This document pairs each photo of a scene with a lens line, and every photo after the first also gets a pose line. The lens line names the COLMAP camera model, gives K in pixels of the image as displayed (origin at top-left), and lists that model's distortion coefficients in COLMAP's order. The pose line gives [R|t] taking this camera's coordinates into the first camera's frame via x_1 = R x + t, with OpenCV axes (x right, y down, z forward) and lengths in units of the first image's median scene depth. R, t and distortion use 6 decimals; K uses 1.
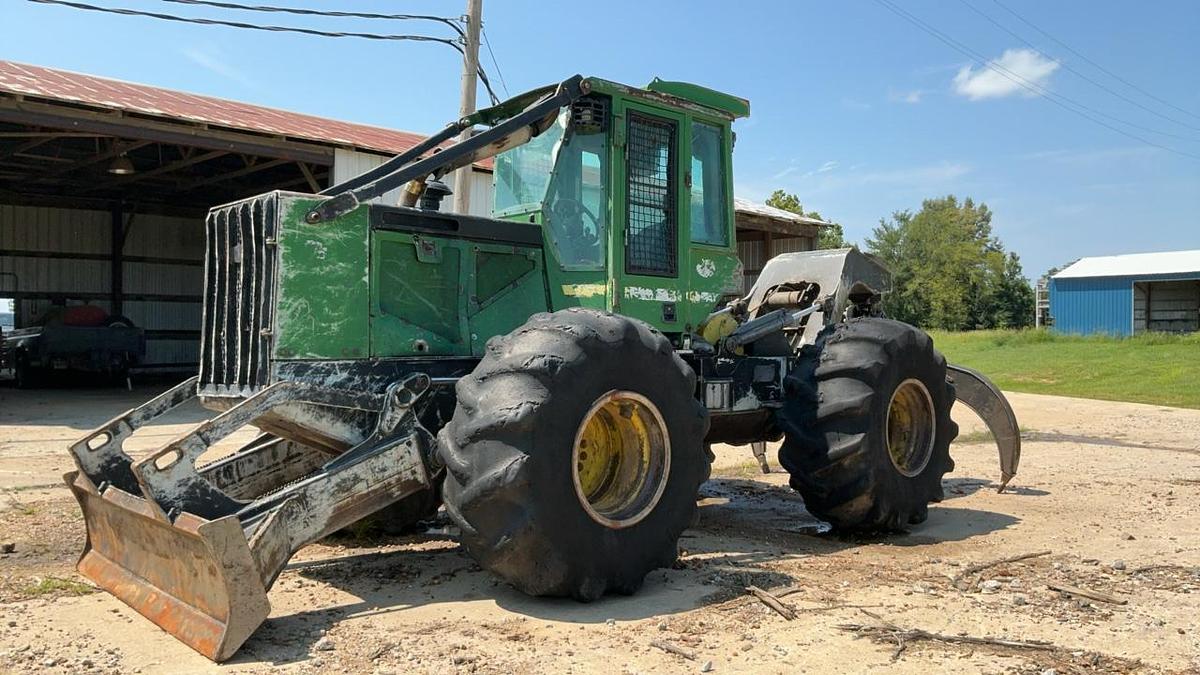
lens RADIAL K [[950.5, 0, 601.2], [0, 950.5, 336.1], [0, 0, 1]] dist [0.103743, -0.193482]
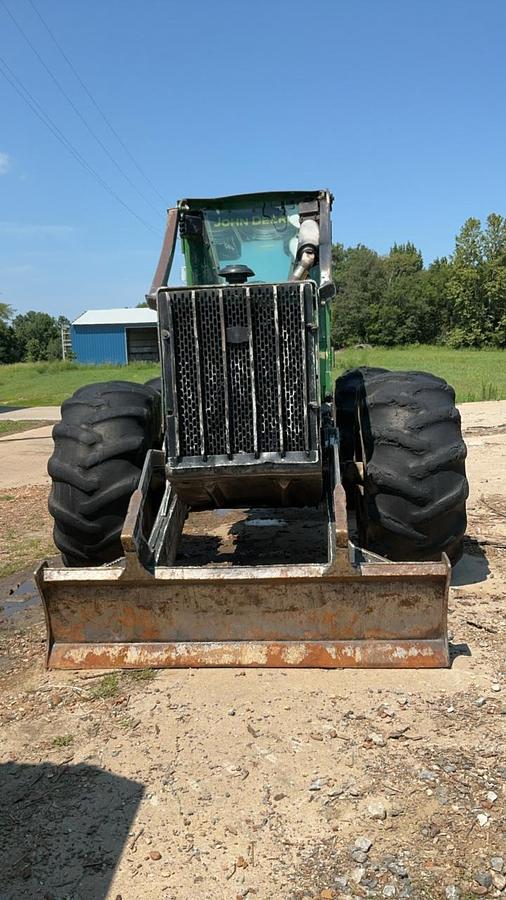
lens RADIAL K [[712.9, 0, 245.3], [0, 712.9, 450.9], [0, 0, 1]] dist [0.103743, -0.193482]
pose [[0.729994, -0.113848, 0.673905, -0.777352], [0.033739, 0.990829, 0.130842, -0.050793], [-0.682620, -0.072777, 0.727140, 0.329107]]
